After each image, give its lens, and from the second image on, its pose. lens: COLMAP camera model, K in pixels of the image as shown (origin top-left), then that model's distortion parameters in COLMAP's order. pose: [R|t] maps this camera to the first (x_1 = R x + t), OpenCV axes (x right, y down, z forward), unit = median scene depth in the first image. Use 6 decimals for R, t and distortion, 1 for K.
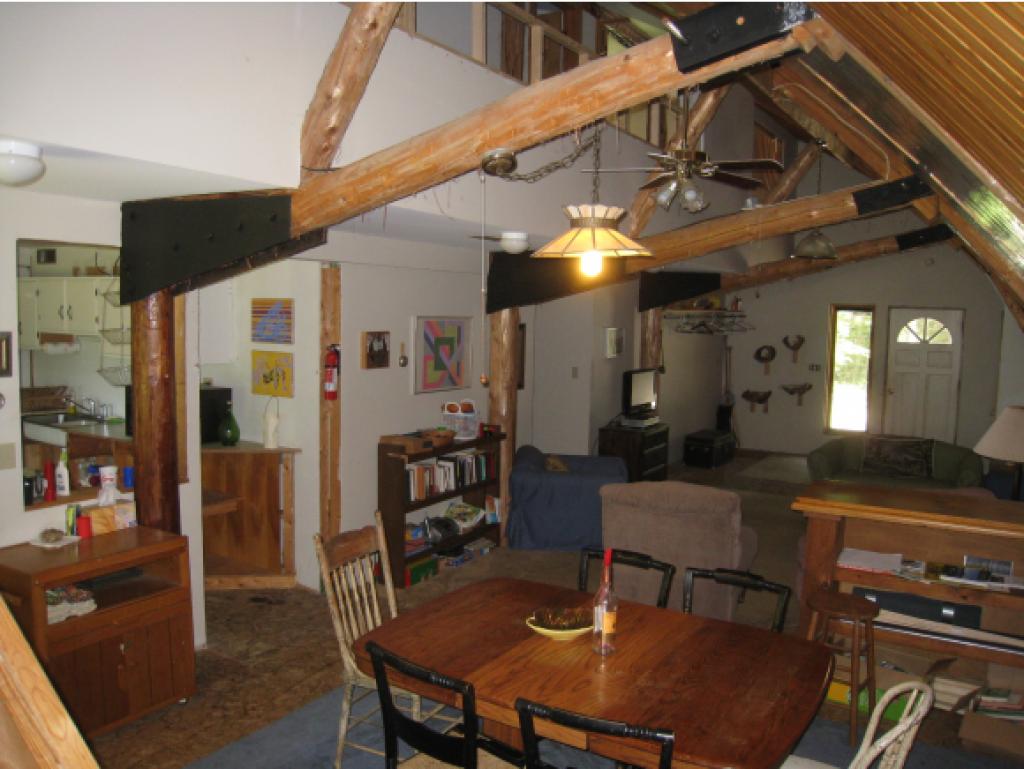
lens RADIAL K [[865.1, 0, 517.0], [0, 865.1, 383.9], [0, 0, 1]] dist [-0.128141, 0.057652]
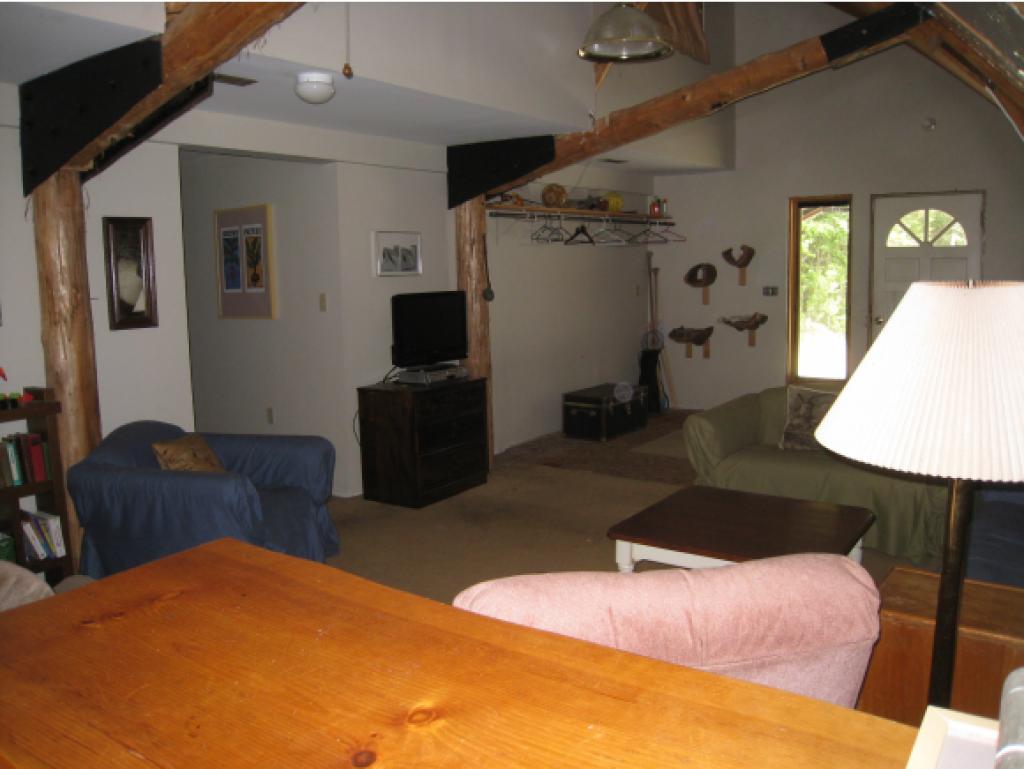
lens RADIAL K [[865.1, 0, 506.8], [0, 865.1, 384.8], [0, 0, 1]] dist [-0.128141, 0.057652]
pose [[0.995547, -0.034490, -0.087728, 0.193536], [0.038538, 0.998249, 0.044883, 0.018257], [0.086026, -0.048064, 0.995133, 0.281287]]
